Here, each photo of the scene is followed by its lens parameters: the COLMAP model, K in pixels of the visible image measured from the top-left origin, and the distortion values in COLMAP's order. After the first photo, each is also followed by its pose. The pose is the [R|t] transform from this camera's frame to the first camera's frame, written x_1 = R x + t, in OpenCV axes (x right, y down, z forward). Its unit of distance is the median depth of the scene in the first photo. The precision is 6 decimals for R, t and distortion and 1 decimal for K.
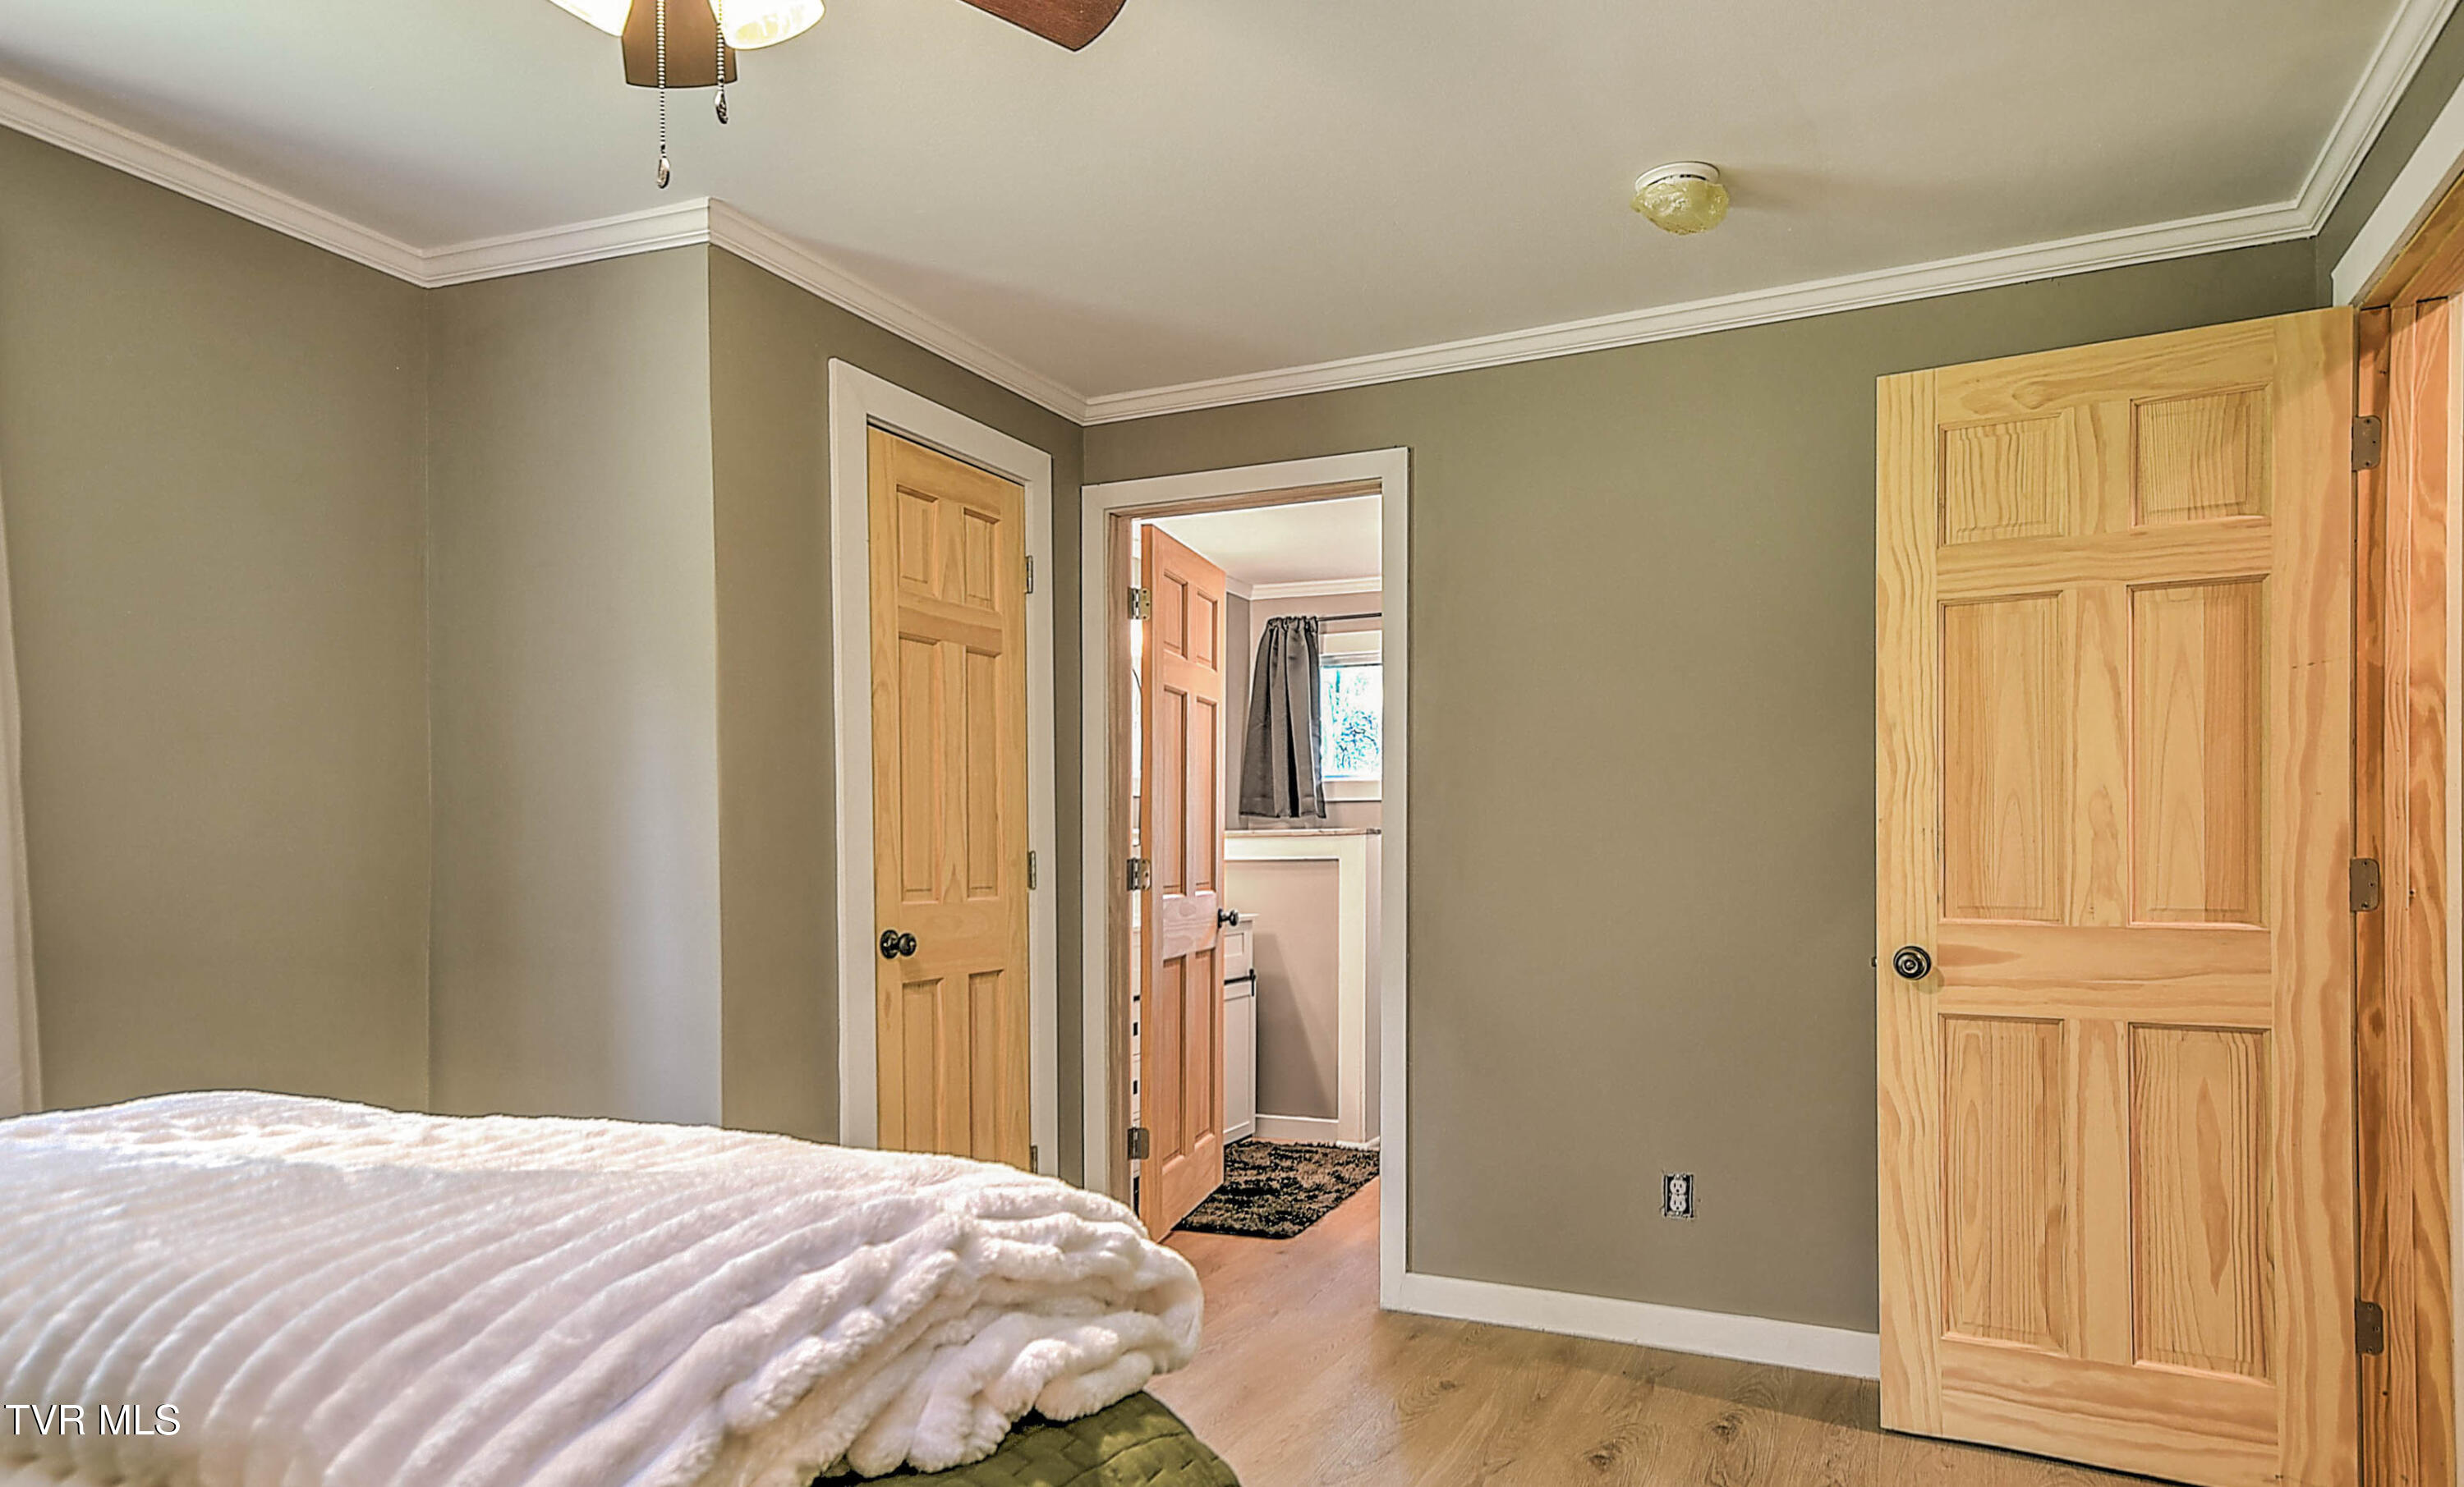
lens RADIAL K [[1486.0, 0, 1229.8], [0, 1486.0, 850.3], [0, 0, 1]] dist [0.021882, 0.001484]
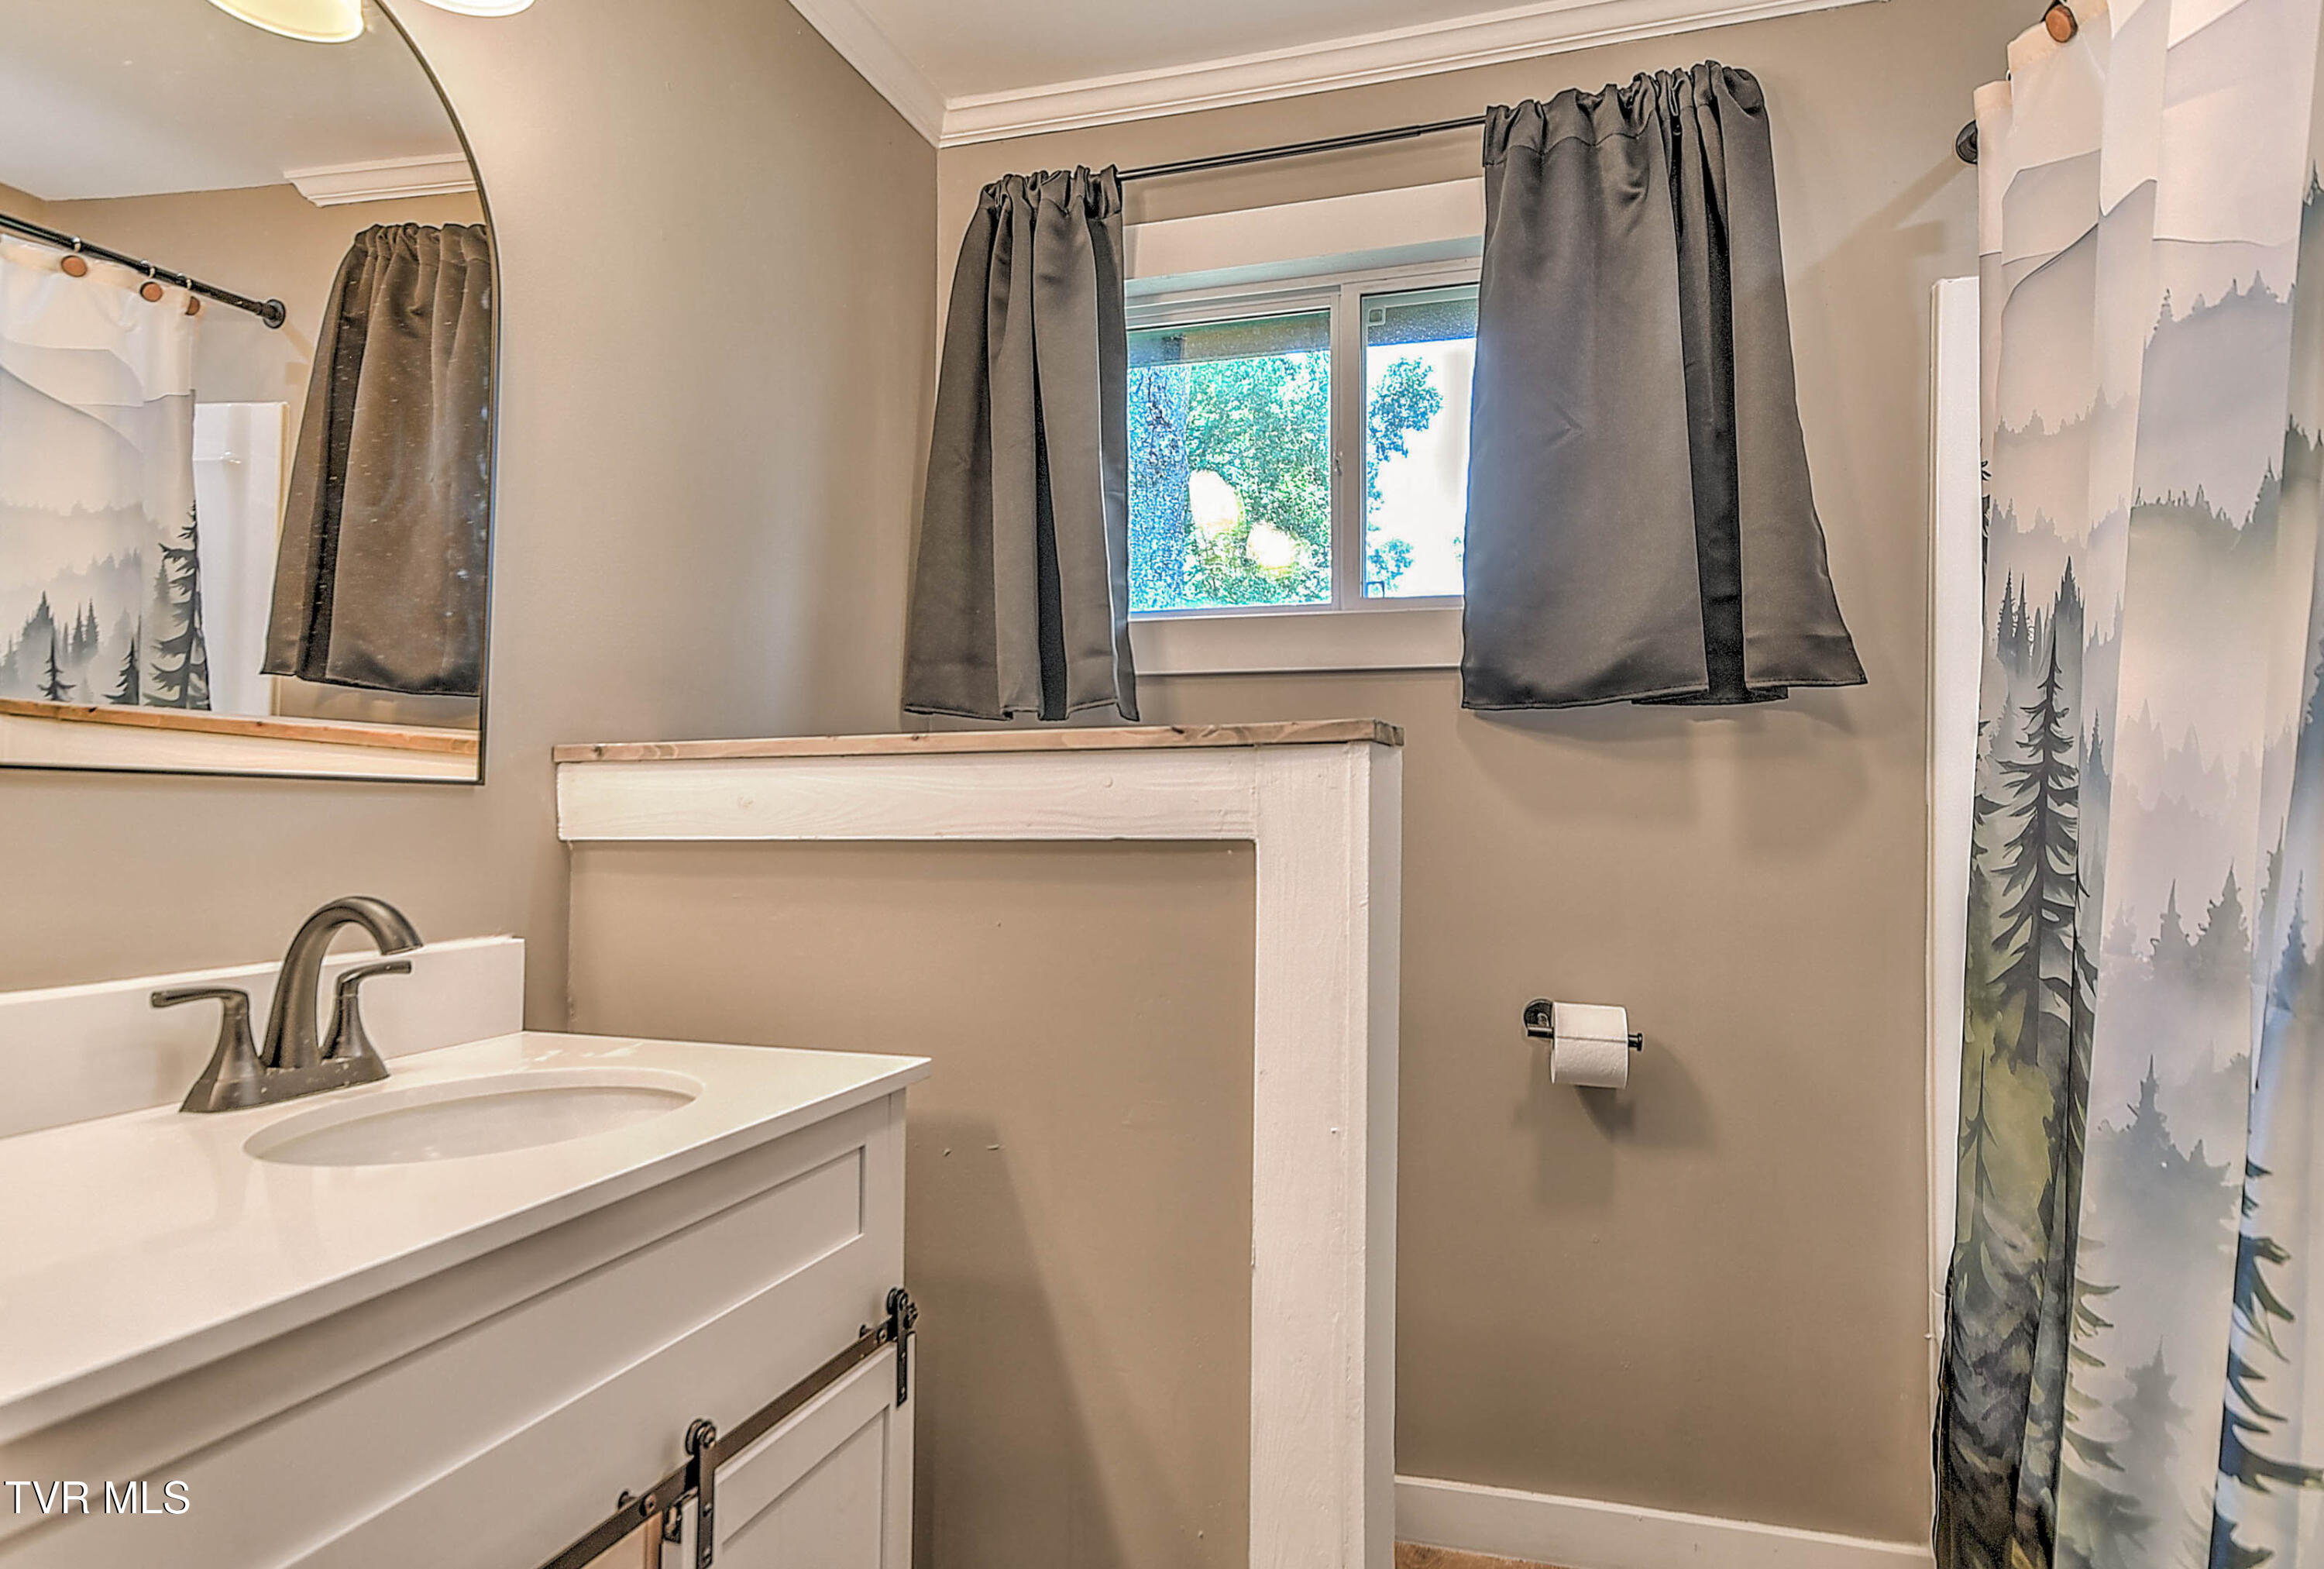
lens RADIAL K [[1370.1, 0, 1171.2], [0, 1370.1, 806.1], [0, 0, 1]] dist [0.031692, 0.003870]
pose [[0.987961, 0.008088, 0.154489, 0.046008], [-0.006975, 0.999946, -0.007745, 0.004969], [-0.154543, 0.006574, 0.987964, 1.517691]]
